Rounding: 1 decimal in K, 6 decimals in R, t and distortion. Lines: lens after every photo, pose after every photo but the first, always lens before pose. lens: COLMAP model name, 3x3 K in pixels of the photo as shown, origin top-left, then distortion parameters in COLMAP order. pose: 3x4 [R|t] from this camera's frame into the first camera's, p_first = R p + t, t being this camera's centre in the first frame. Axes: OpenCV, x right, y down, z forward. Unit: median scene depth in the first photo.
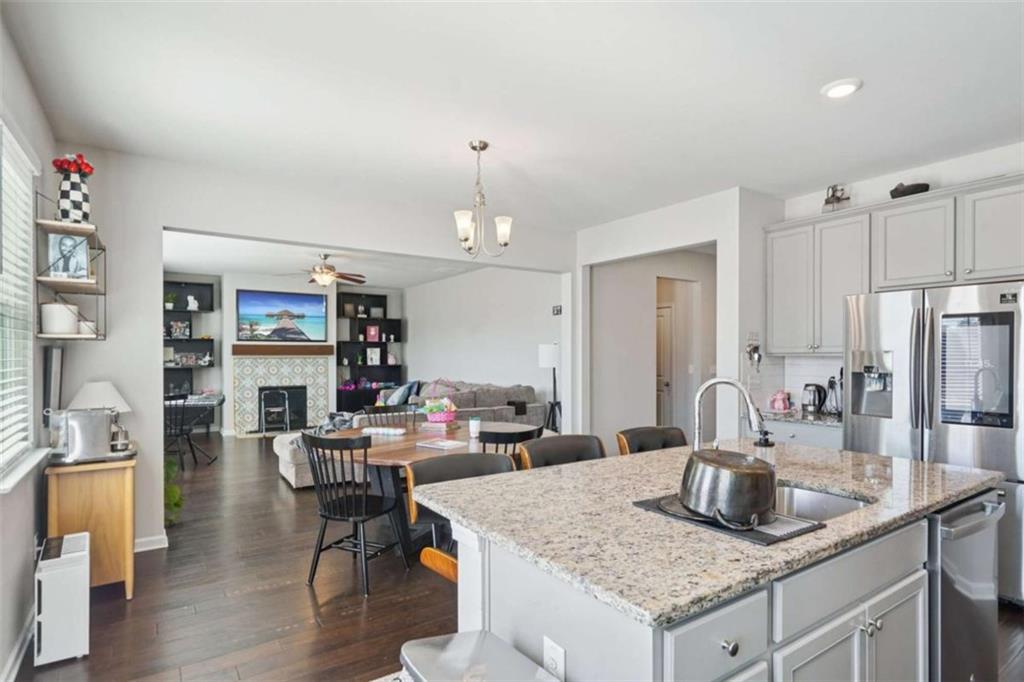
lens RADIAL K [[544.6, 0, 511.2], [0, 544.6, 353.7], [0, 0, 1]] dist [0.006170, -0.004580]
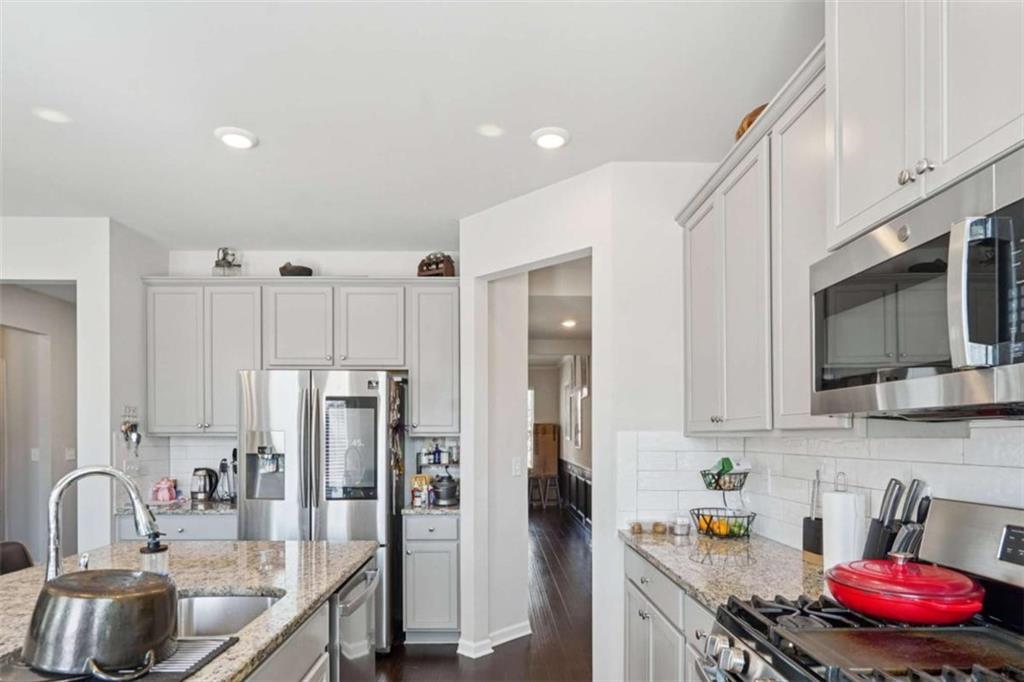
lens RADIAL K [[613.1, 0, 512.6], [0, 613.1, 438.0], [0, 0, 1]] dist [-0.002457, 0.002149]
pose [[0.554633, -0.005013, 0.832080, 0.012543], [-0.000596, 0.999979, 0.006422, 0.000685], [-0.832095, -0.004058, 0.554619, 0.052914]]
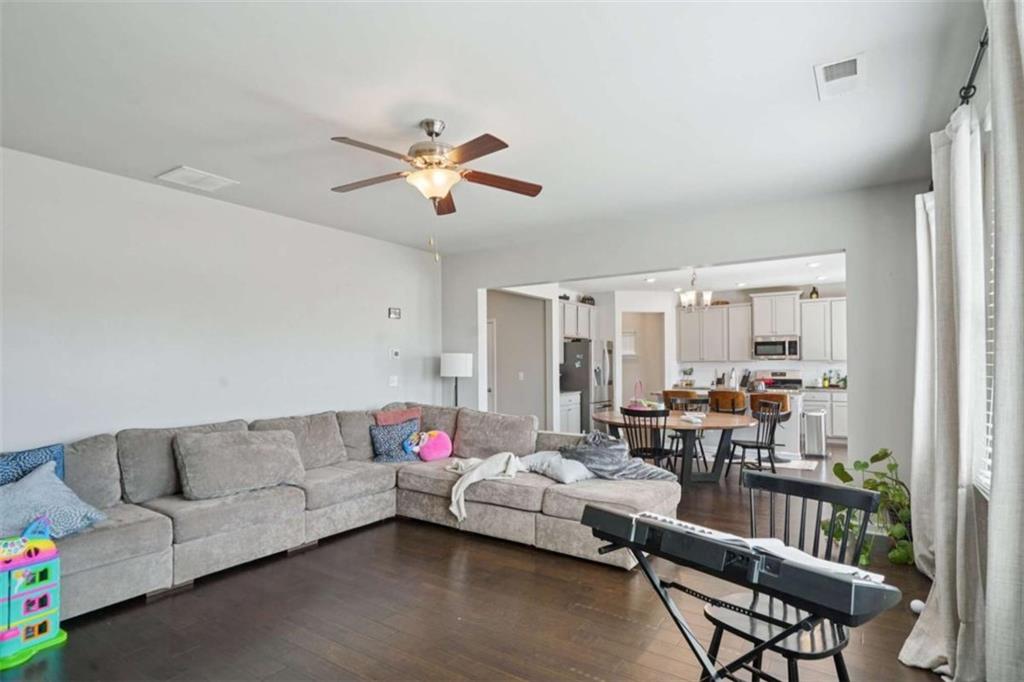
lens RADIAL K [[544.6, 0, 510.9], [0, 544.6, 355.9], [0, 0, 1]] dist [0.006170, -0.004580]
pose [[-0.378082, 0.011453, 0.925701, -1.950212], [0.003483, 0.999934, -0.010949, -0.003421], [-0.925766, -0.000916, -0.378097, 2.818966]]
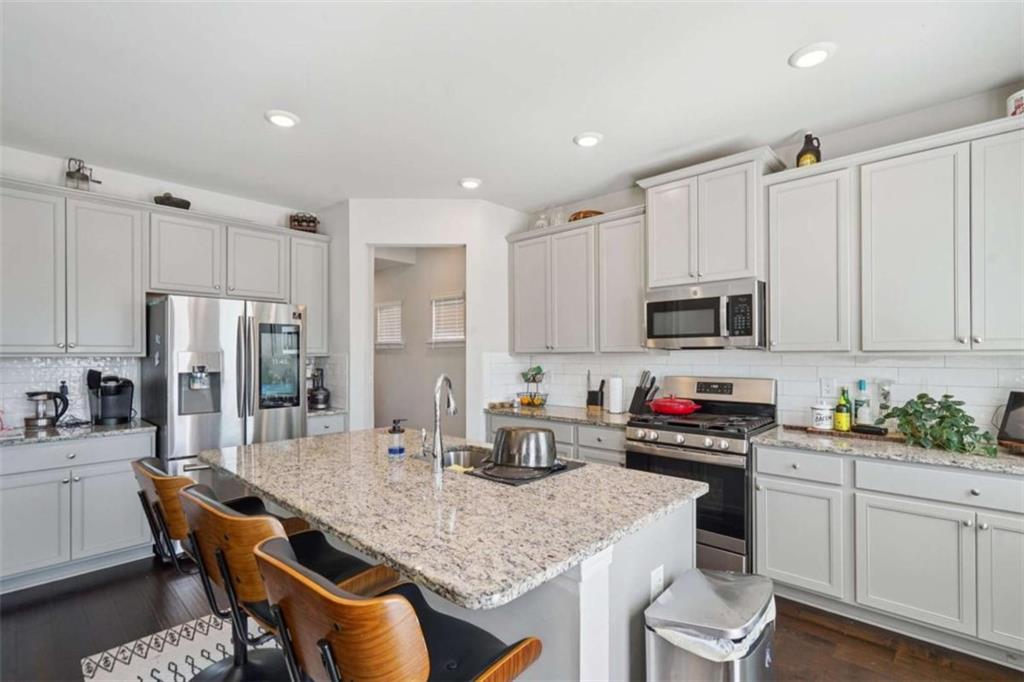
lens RADIAL K [[469.9, 0, 524.3], [0, 469.9, 353.6], [0, 0, 1]] dist [0.009684, 0.001210]
pose [[-0.220507, -0.001456, 0.975384, -0.418337], [0.000259, 0.999999, 0.001551, -0.002827], [-0.975385, 0.000595, -0.220506, 0.667725]]
